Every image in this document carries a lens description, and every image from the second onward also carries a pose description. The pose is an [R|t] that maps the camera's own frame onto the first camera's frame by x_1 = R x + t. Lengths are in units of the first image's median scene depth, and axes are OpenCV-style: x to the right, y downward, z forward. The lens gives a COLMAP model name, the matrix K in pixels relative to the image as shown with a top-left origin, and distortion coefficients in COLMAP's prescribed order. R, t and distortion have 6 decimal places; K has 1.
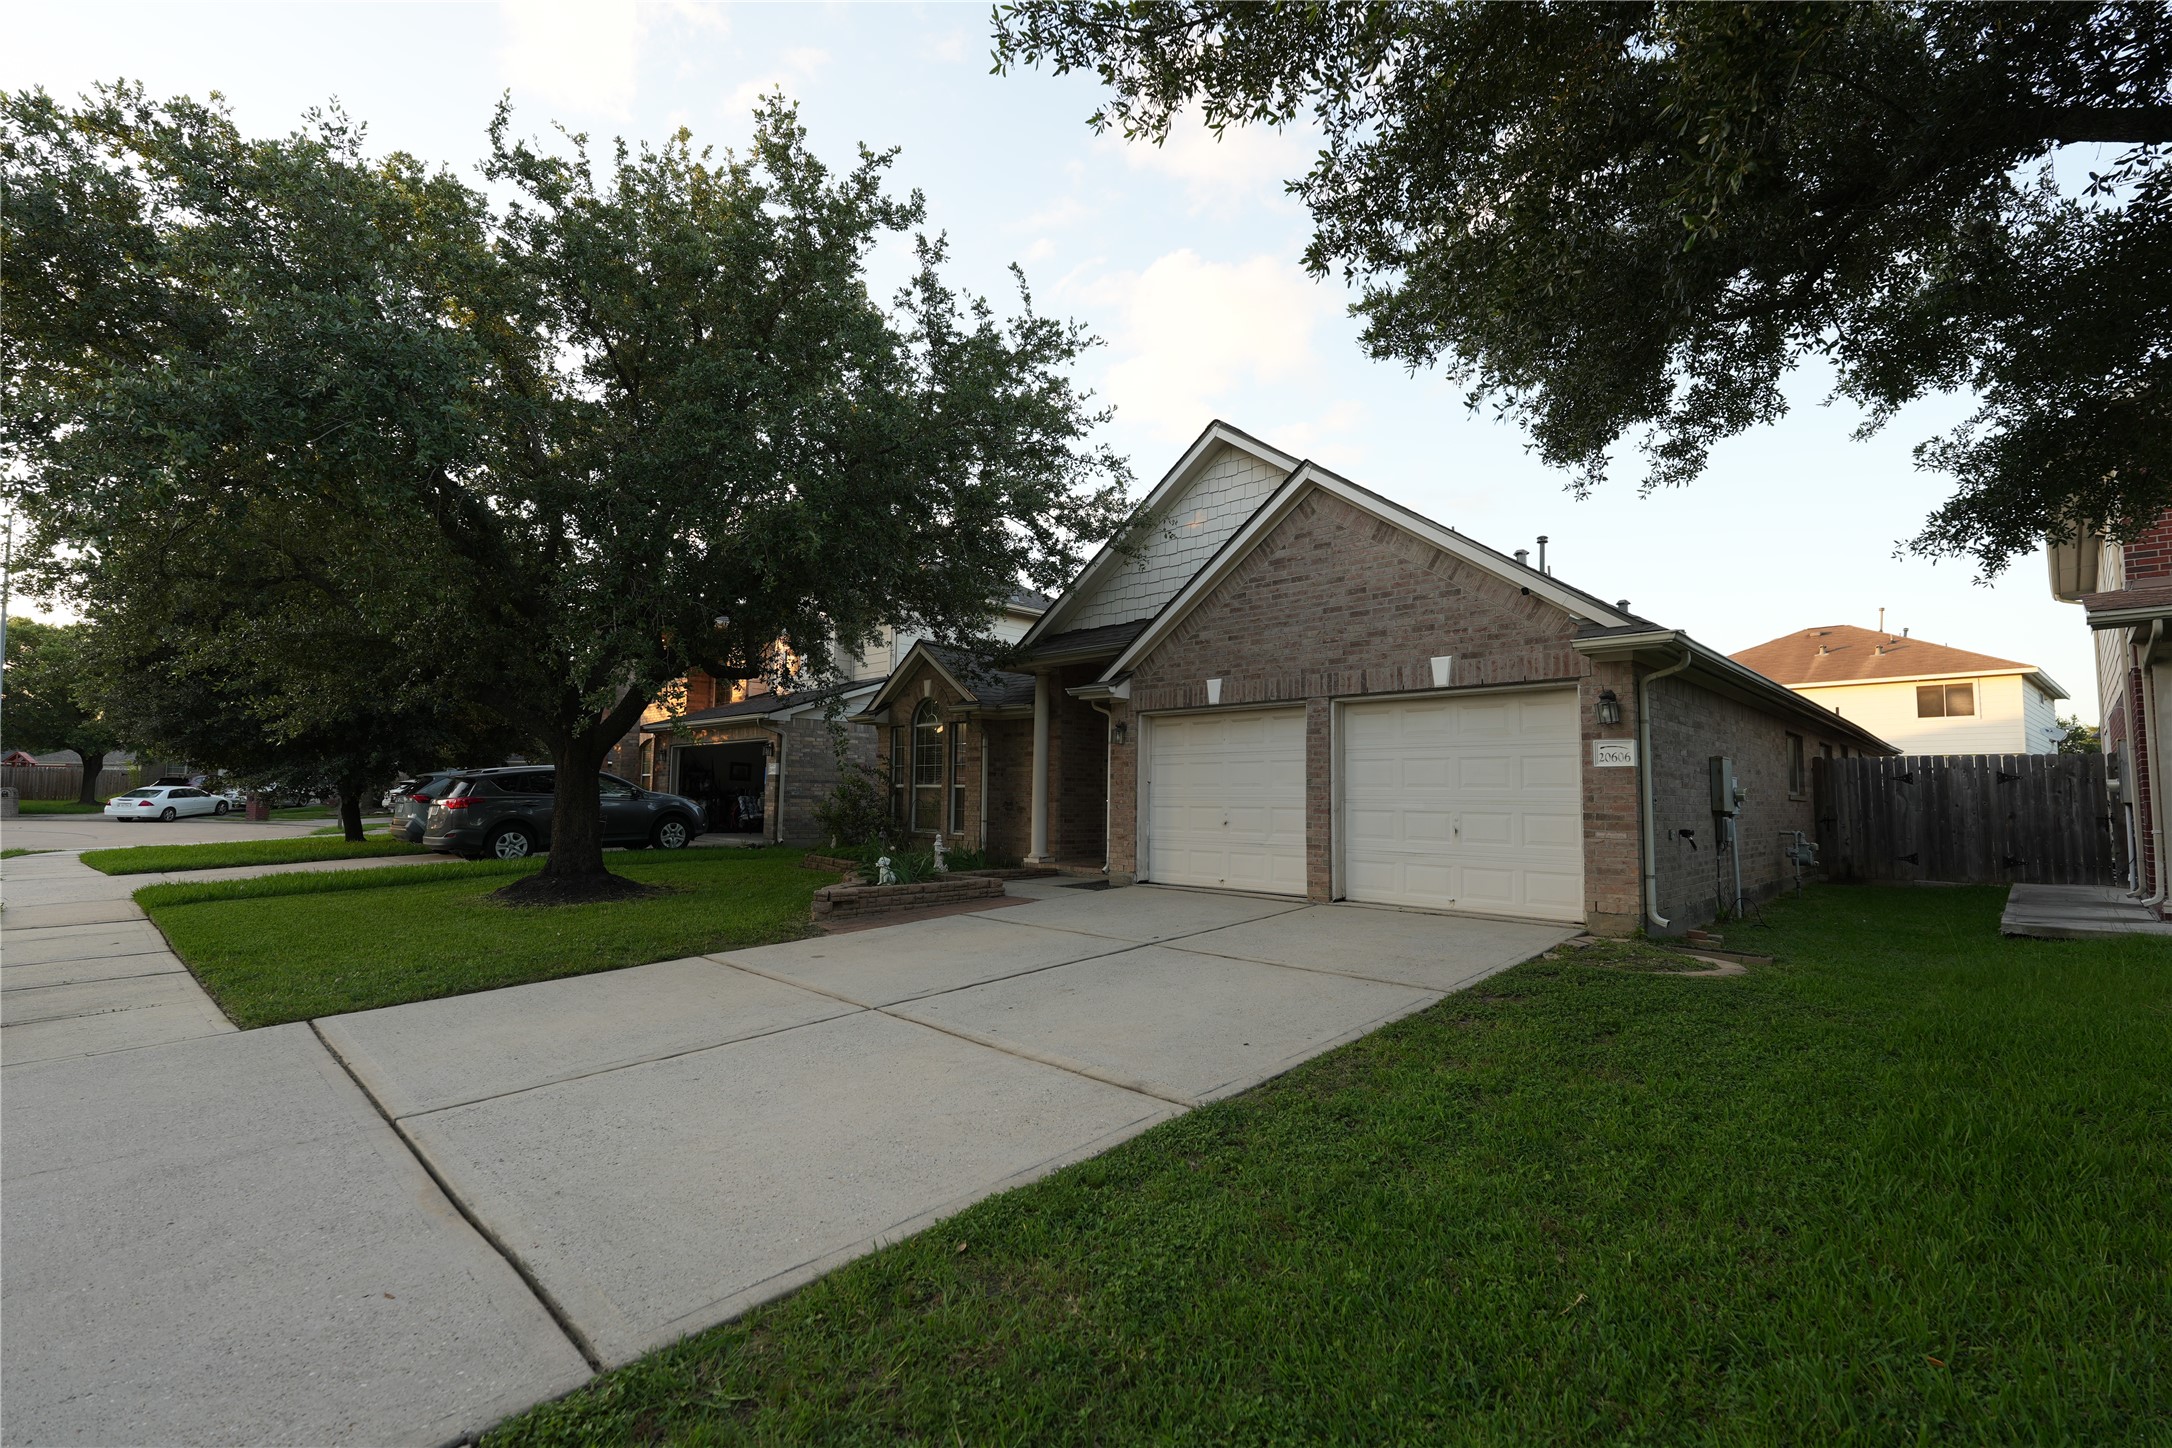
lens RADIAL K [[947.2, 0, 1086.3], [0, 947.2, 722.4], [0, 0, 1]] dist [0.000142, -0.000248]
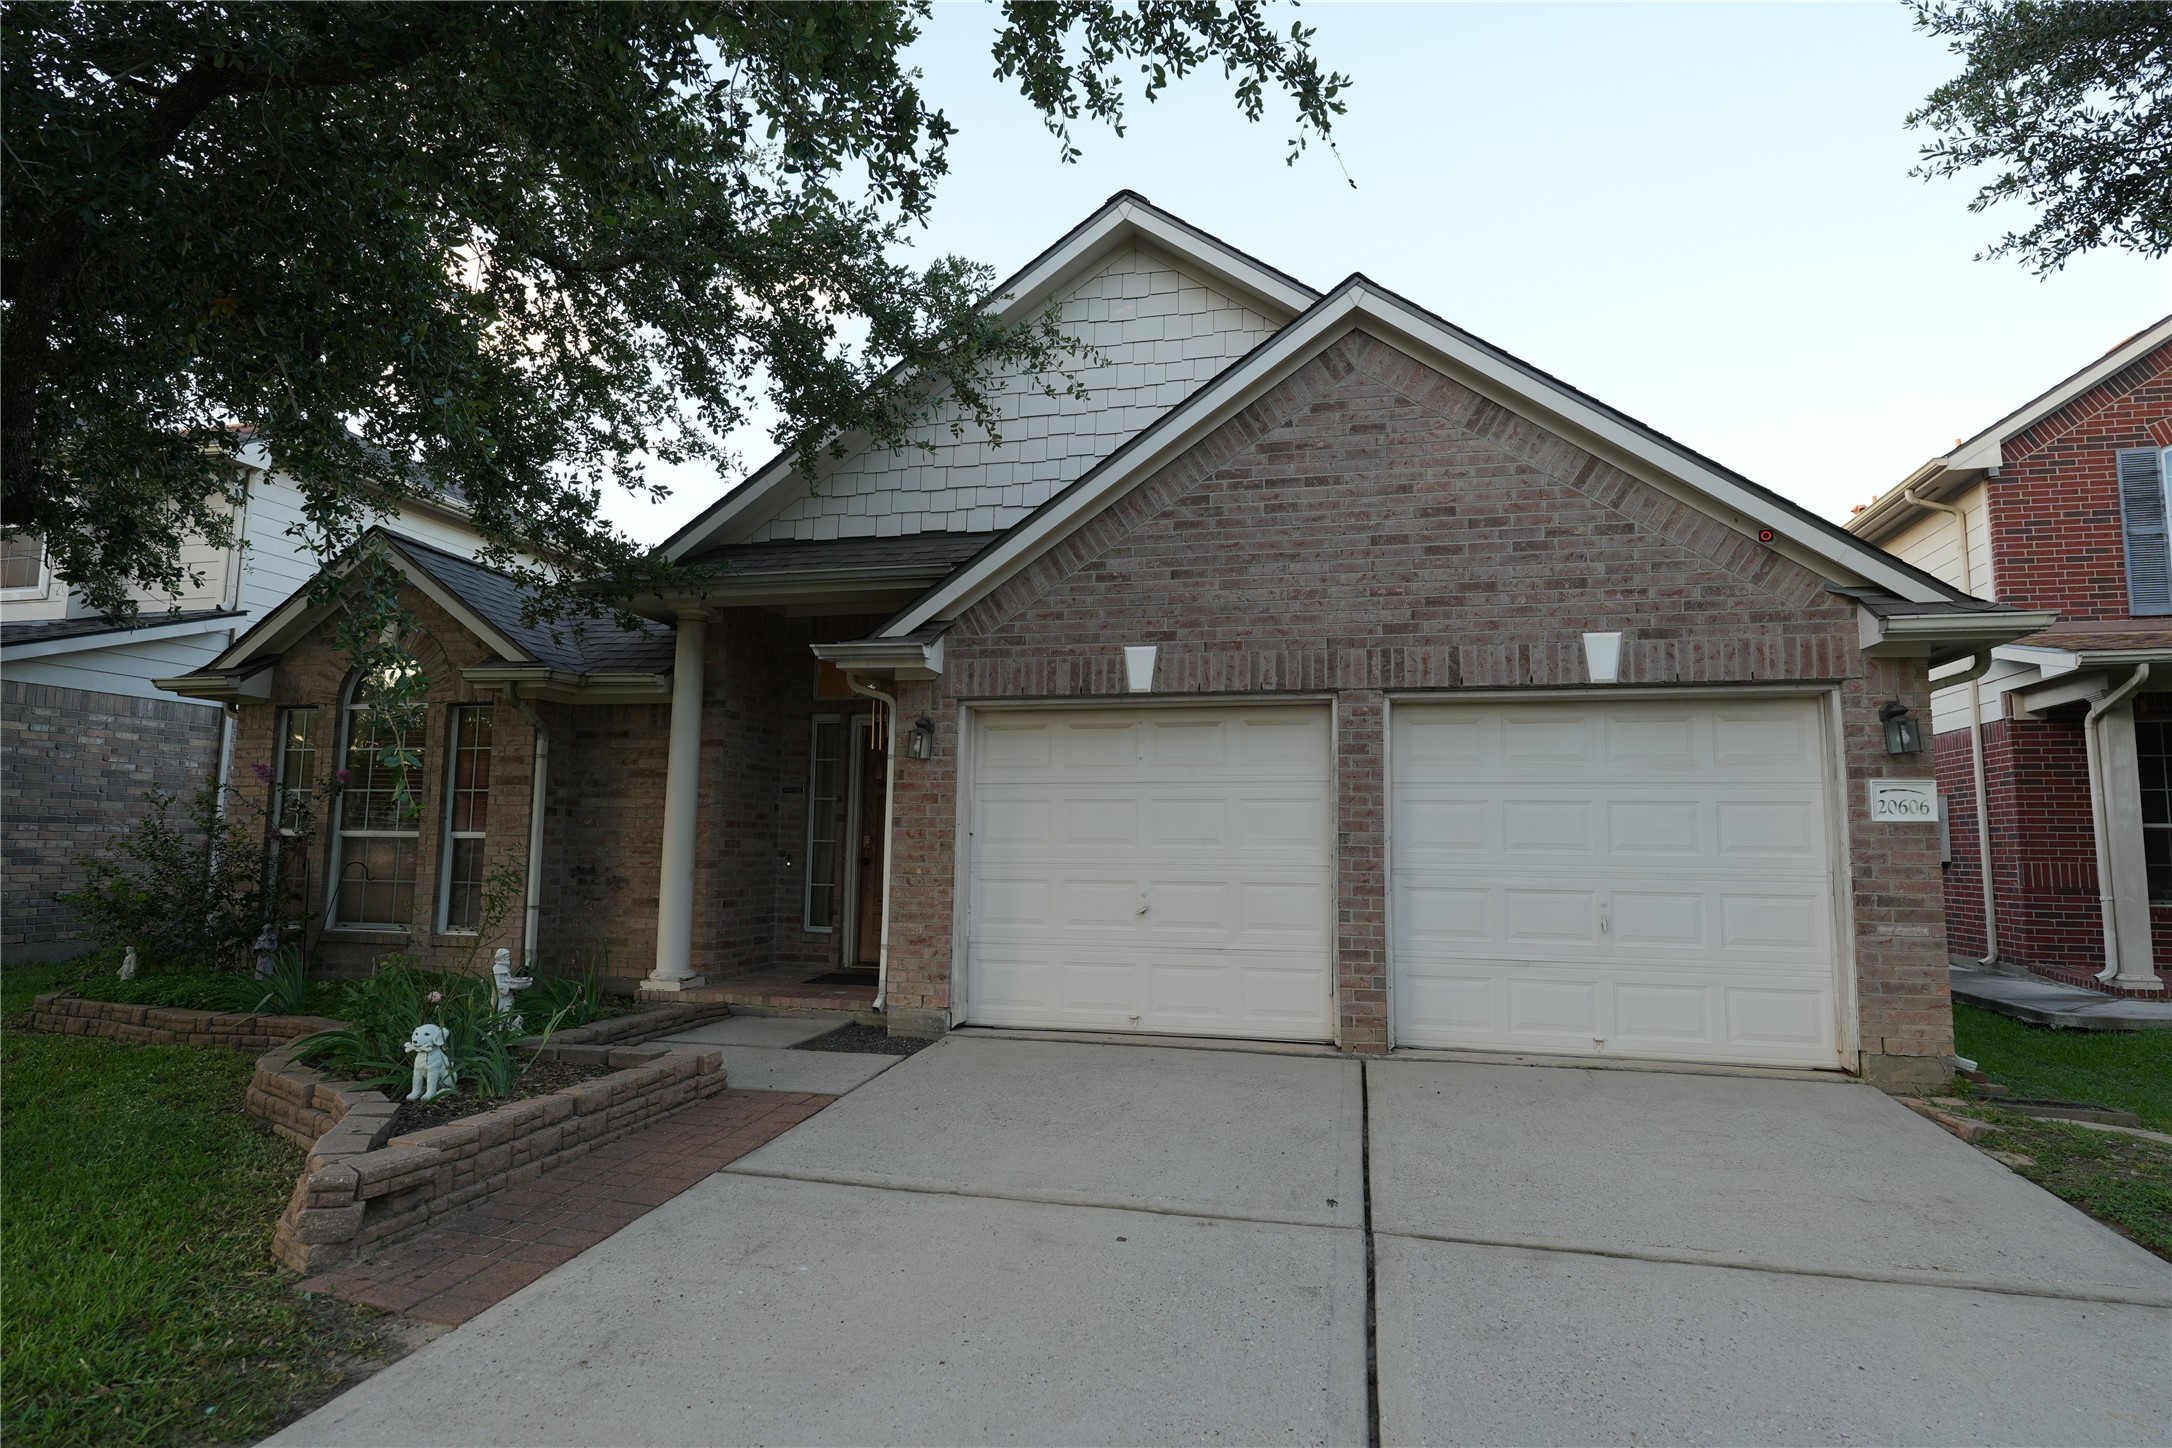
lens RADIAL K [[1154.0, 0, 1087.5], [0, 1154.0, 721.2], [0, 0, 1]] dist [-0.000611, 0.000521]
pose [[0.858156, 0.054916, 0.510444, -0.247140], [-0.043160, 0.998460, -0.034859, 0.023660], [-0.511572, 0.007884, 0.859204, 0.484400]]
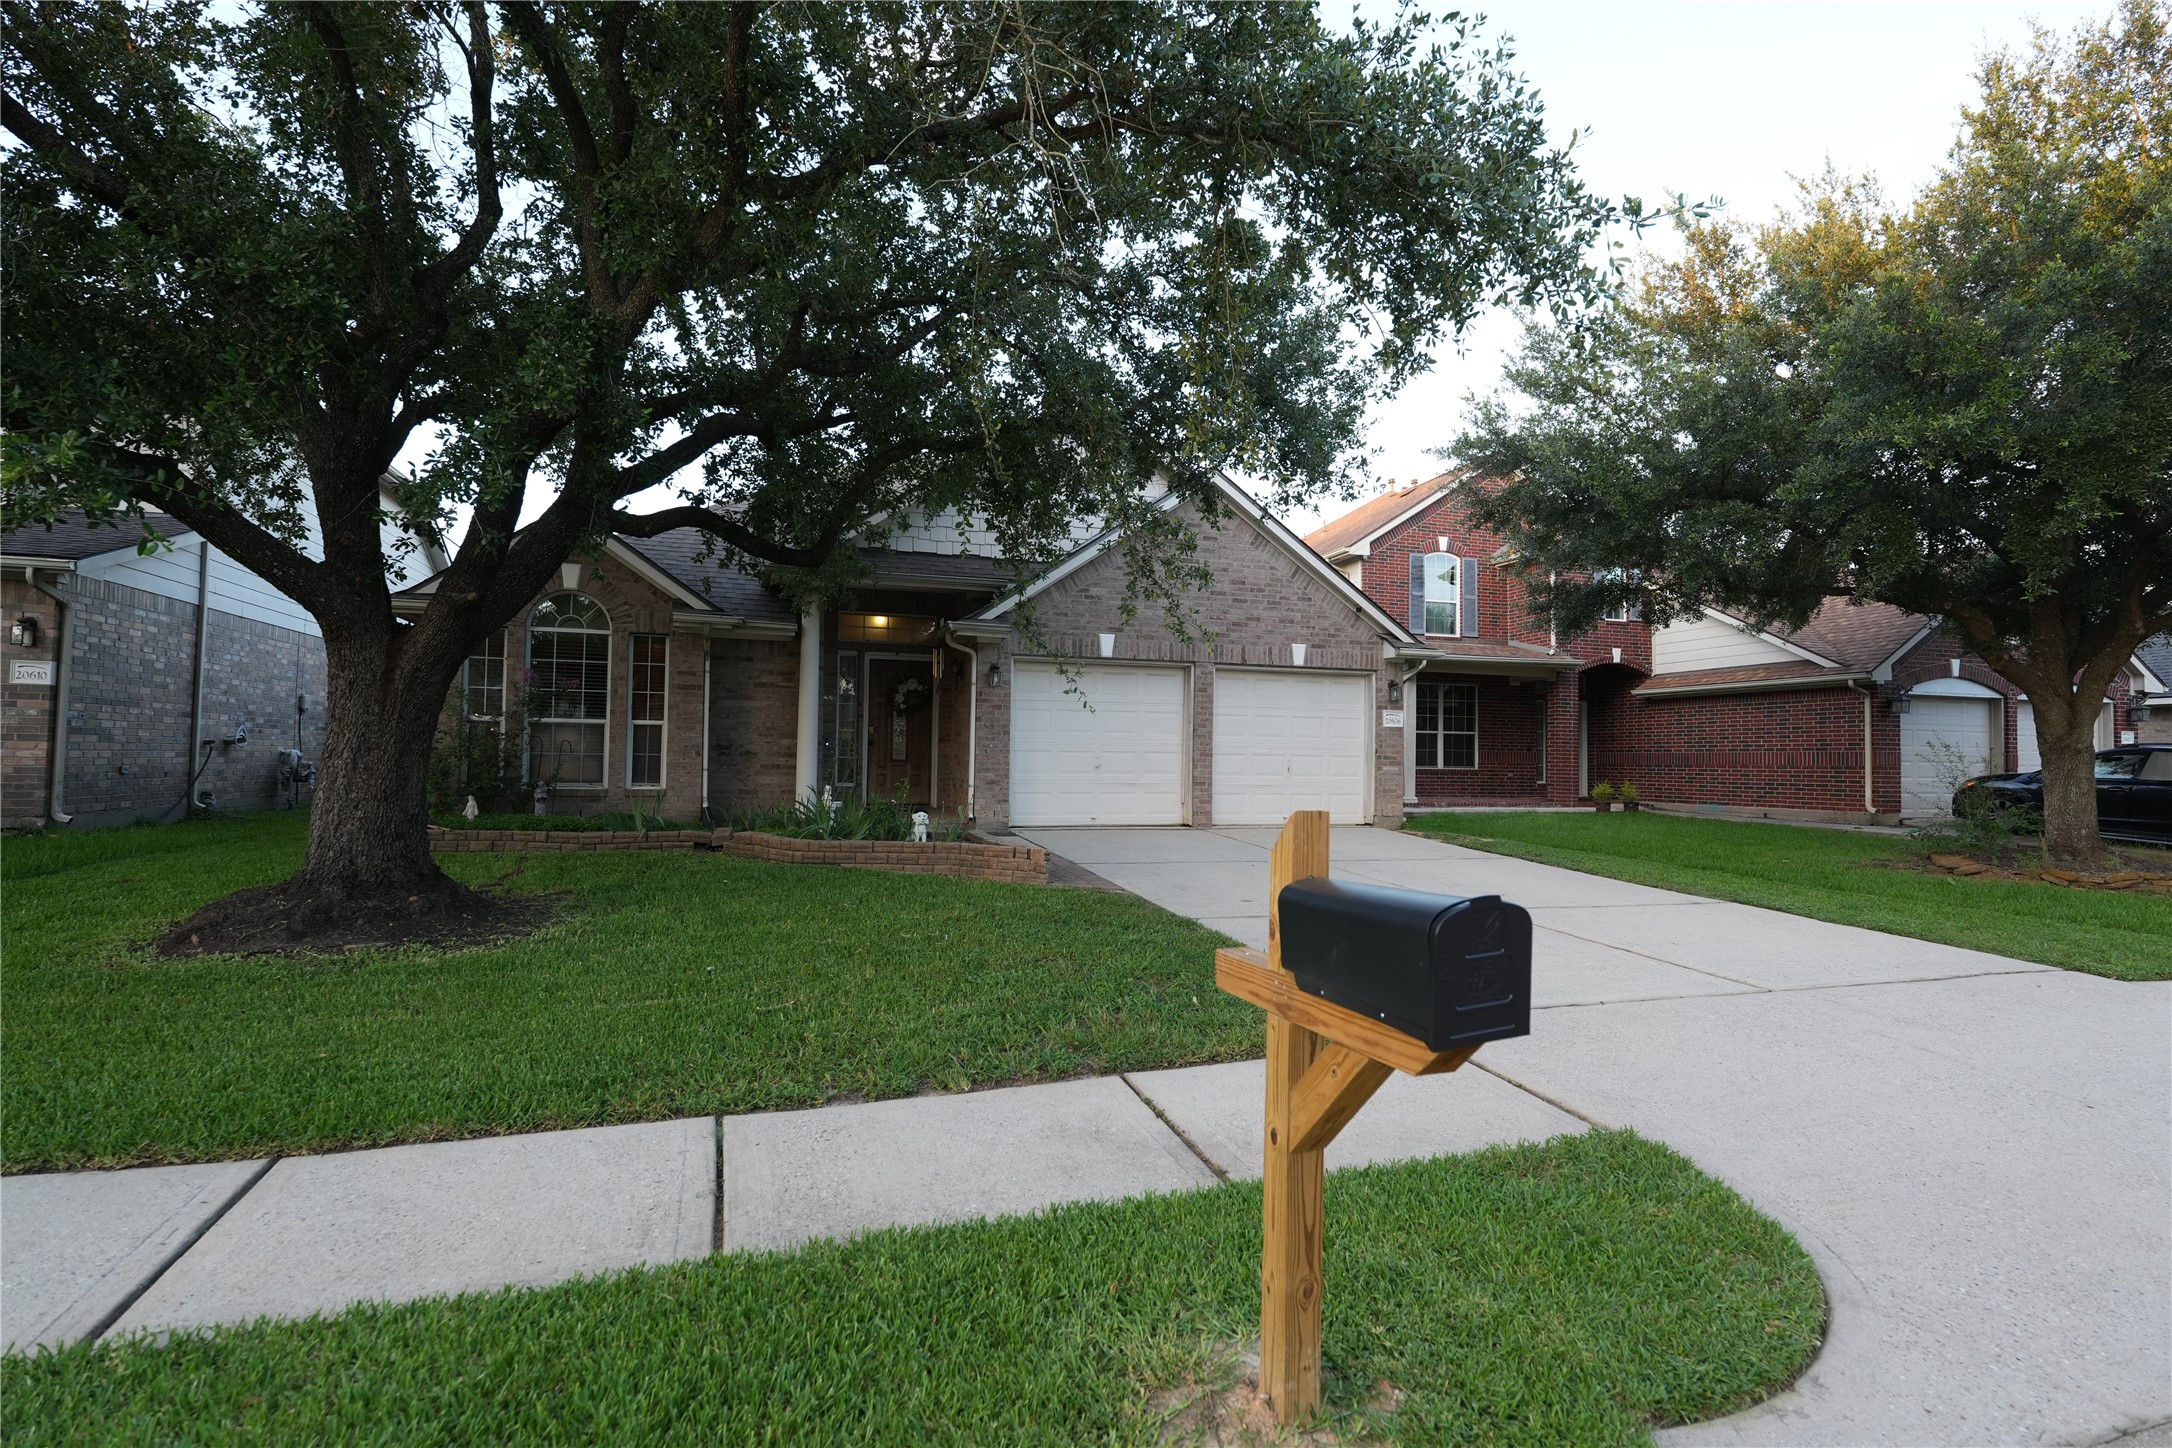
lens RADIAL K [[1045.0, 0, 1089.0], [0, 1045.0, 724.3], [0, 0, 1]] dist [-0.000540, -0.000087]
pose [[0.465218, 0.022507, 0.884910, -1.013883], [-0.079471, 0.996702, 0.016429, 0.042959], [-0.881622, -0.077967, 0.465472, 0.491372]]
